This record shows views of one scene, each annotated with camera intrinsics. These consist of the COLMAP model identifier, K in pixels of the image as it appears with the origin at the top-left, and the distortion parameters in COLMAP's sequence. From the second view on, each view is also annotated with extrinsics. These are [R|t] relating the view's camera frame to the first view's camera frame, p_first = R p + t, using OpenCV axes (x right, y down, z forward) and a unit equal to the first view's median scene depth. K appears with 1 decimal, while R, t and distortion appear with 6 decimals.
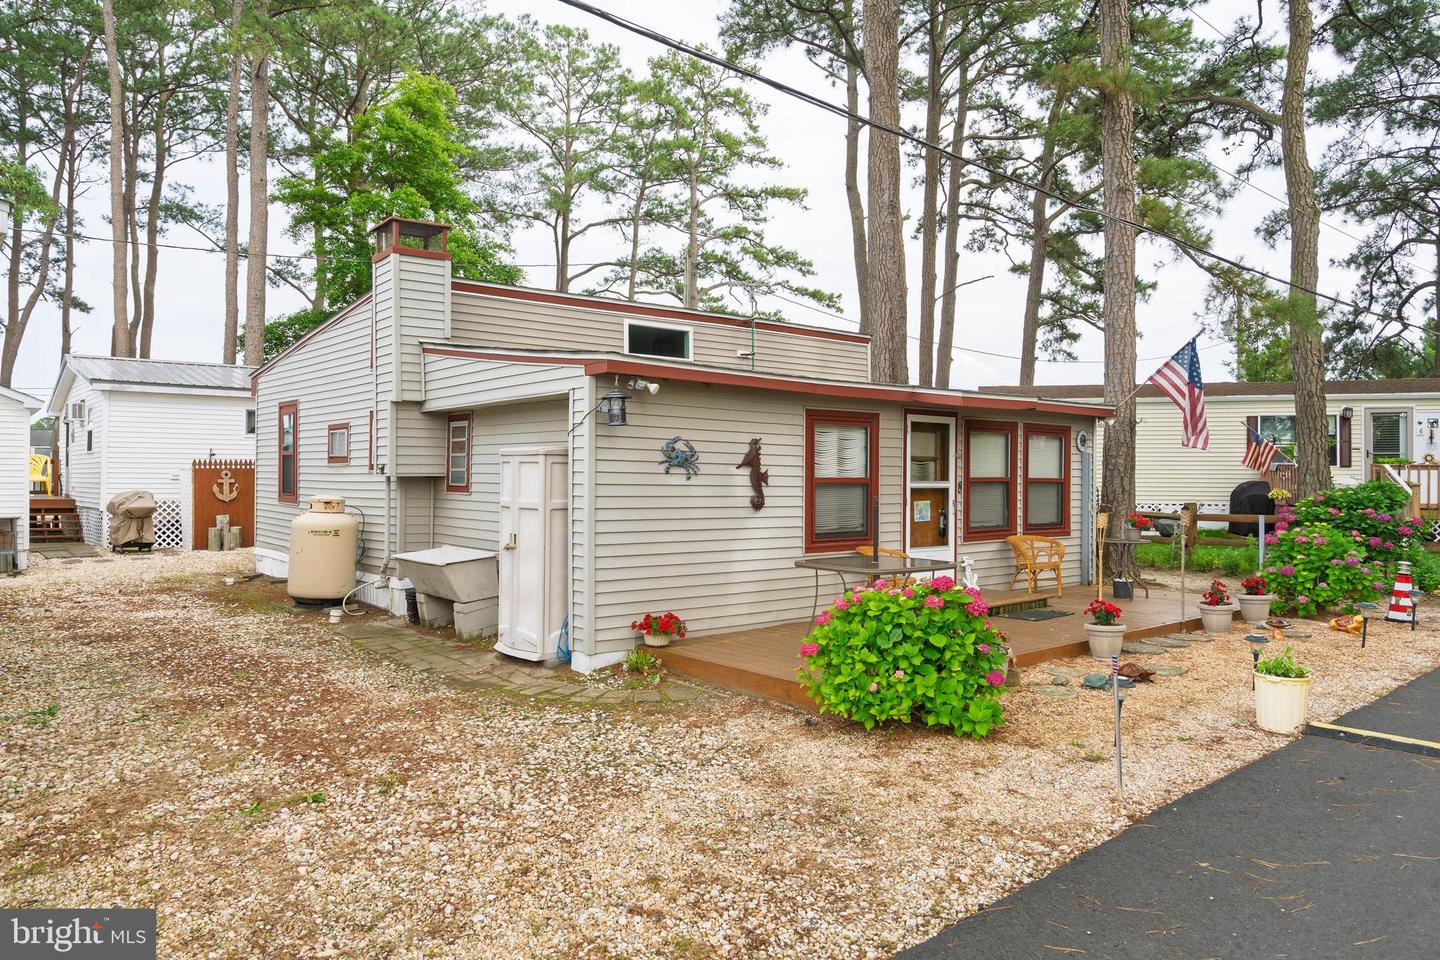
lens RADIAL K [[967.1, 0, 721.0], [0, 967.1, 476.7], [0, 0, 1]] dist [-0.002351, -0.000098]
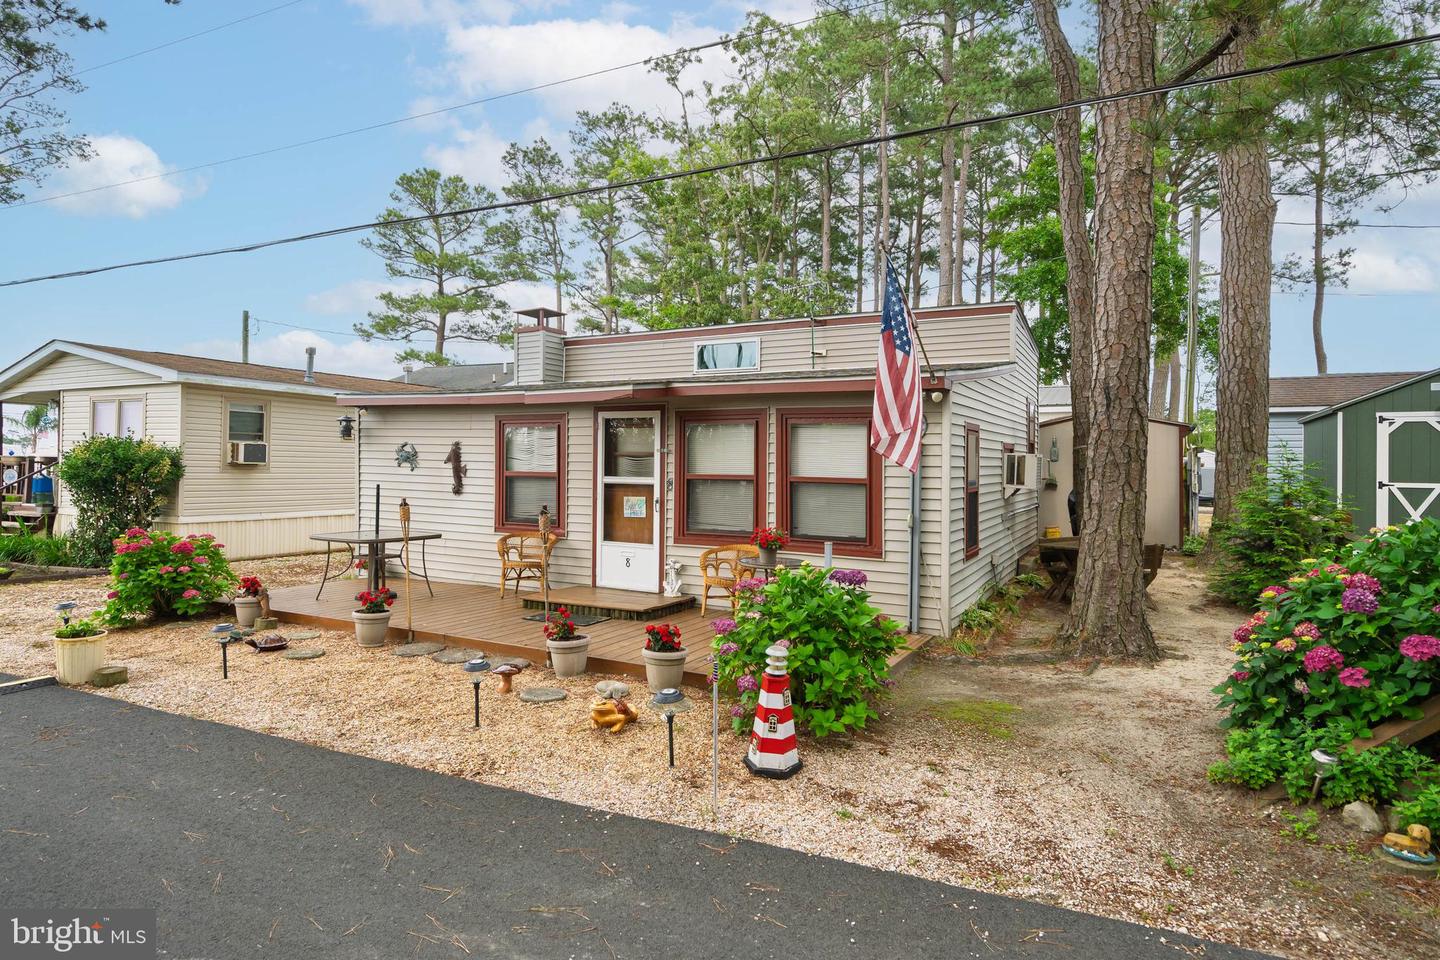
lens RADIAL K [[820.8, 0, 715.5], [0, 820.8, 478.0], [0, 0, 1]] dist [0.005308, -0.000285]
pose [[0.375595, 0.006065, -0.926764, 1.121497], [-0.018161, 0.999835, -0.000817, 0.005607], [0.926606, 0.017138, 0.375643, 0.833589]]
